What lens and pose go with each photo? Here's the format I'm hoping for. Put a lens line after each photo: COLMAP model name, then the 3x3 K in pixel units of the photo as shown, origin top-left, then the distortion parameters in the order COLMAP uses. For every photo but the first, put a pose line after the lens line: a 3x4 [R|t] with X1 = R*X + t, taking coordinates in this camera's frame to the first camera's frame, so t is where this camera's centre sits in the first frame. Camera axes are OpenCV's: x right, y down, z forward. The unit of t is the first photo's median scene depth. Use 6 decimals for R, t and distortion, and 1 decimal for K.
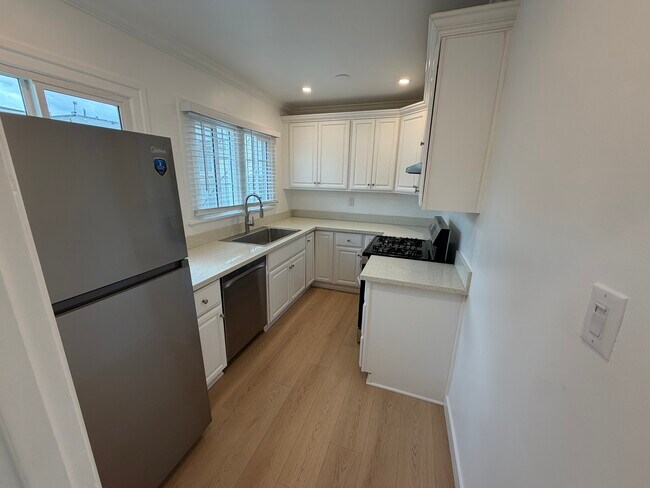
lens RADIAL K [[258.3, 0, 322.4], [0, 258.3, 244.1], [0, 0, 1]] dist [-0.000489, 0.000360]
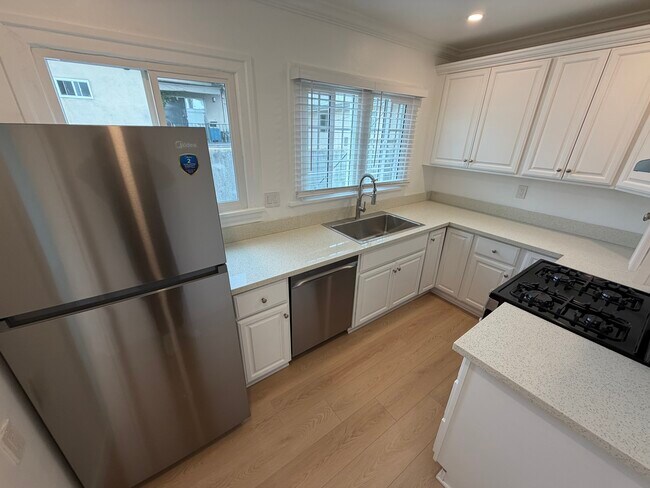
lens RADIAL K [[258.3, 0, 322.4], [0, 258.3, 244.1], [0, 0, 1]] dist [-0.000489, 0.000360]
pose [[0.818800, 0.227672, -0.527004, 0.098533], [-0.150659, 0.971041, 0.185423, -0.107385], [0.553958, -0.072426, 0.829389, 0.206823]]
